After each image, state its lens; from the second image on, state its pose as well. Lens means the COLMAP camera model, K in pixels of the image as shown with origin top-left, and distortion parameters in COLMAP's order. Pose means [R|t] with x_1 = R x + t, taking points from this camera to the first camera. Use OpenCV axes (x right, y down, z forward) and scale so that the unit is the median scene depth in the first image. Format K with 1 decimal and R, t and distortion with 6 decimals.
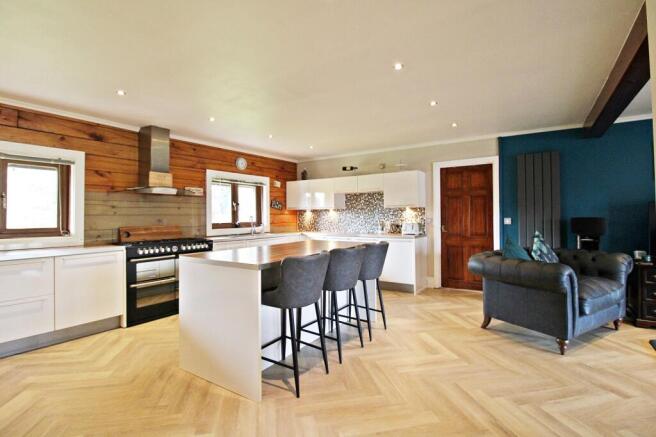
lens RADIAL K [[309.6, 0, 336.3], [0, 309.6, 210.7], [0, 0, 1]] dist [-0.006127, -0.009140]
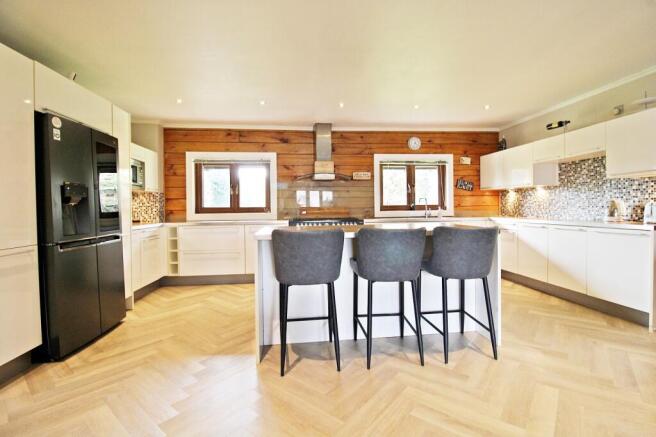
lens RADIAL K [[309.6, 0, 337.2], [0, 309.6, 209.1], [0, 0, 1]] dist [-0.006127, -0.009140]
pose [[0.630643, 0.001951, -0.776071, 0.341399], [0.020623, 0.999602, 0.019271, 0.033281], [0.775799, -0.028158, 0.630351, 0.252810]]
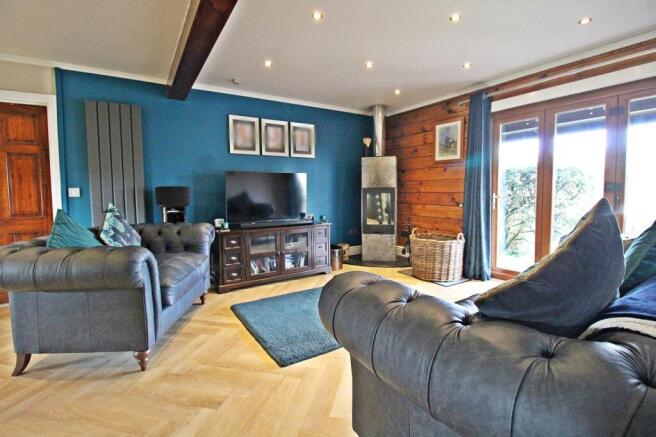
lens RADIAL K [[309.6, 0, 329.8], [0, 309.6, 210.2], [0, 0, 1]] dist [-0.006127, -0.009140]
pose [[0.419017, -0.057290, 0.906169, 0.166133], [-0.005852, 0.997816, 0.065790, 0.025353], [-0.907959, -0.032871, 0.417767, 0.180386]]
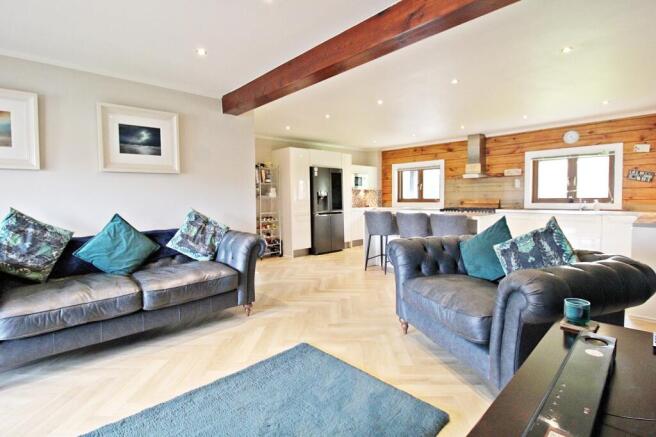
lens RADIAL K [[309.6, 0, 334.5], [0, 309.6, 214.8], [0, 0, 1]] dist [-0.006127, -0.009140]
pose [[-0.206185, 0.064441, -0.976389, 0.976371], [0.029463, 0.997786, 0.059632, 0.015757], [0.978069, -0.016472, -0.207627, 0.563026]]
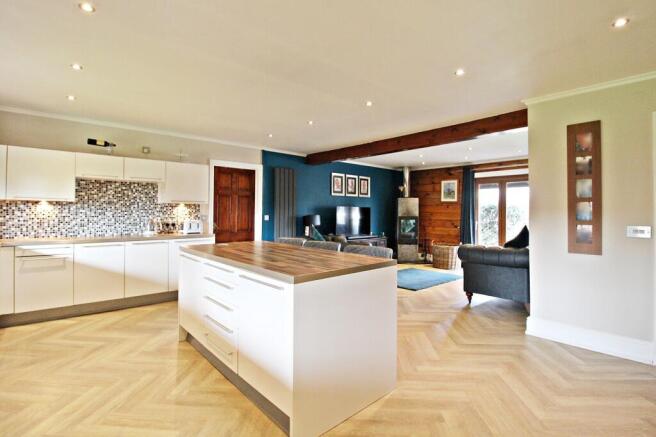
lens RADIAL K [[309.6, 0, 332.4], [0, 309.6, 202.7], [0, 0, 1]] dist [-0.006127, -0.009140]
pose [[0.270741, 0.038753, 0.961872, -0.610759], [-0.022446, 0.999172, -0.033937, 0.009266], [-0.962390, -0.012402, 0.271387, 0.414686]]
